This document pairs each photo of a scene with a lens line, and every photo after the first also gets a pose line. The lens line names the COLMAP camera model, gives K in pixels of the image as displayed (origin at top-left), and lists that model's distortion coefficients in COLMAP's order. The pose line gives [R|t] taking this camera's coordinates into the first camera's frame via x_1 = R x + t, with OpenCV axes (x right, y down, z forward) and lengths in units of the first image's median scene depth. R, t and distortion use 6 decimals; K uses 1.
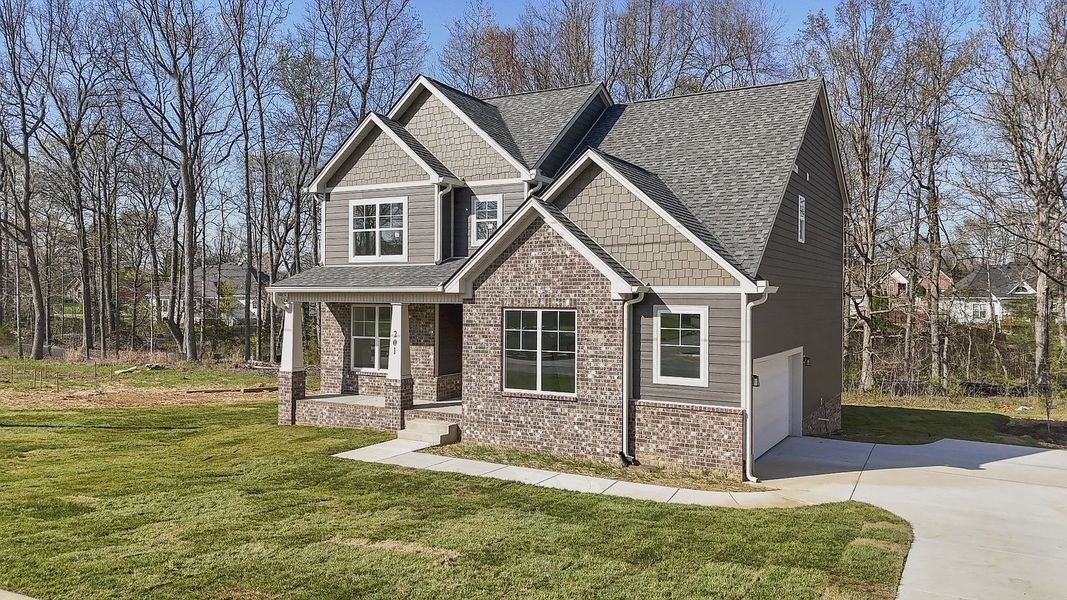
lens RADIAL K [[809.4, 0, 533.7], [0, 809.4, 297.0], [0, 0, 1]] dist [0.012973, -0.007765]
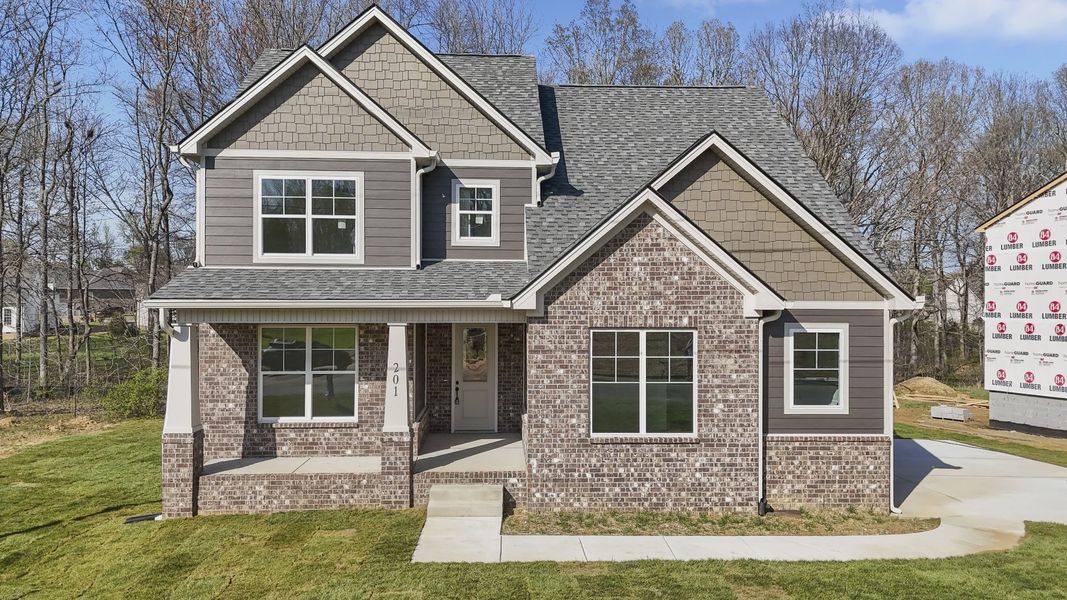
lens RADIAL K [[809.4, 0, 533.1], [0, 809.4, 301.7], [0, 0, 1]] dist [0.012973, -0.007765]
pose [[0.843023, -0.002351, 0.537872, -0.500904], [0.002012, 0.999997, 0.001217, -0.013235], [-0.537873, 0.000057, 0.843026, 0.386017]]
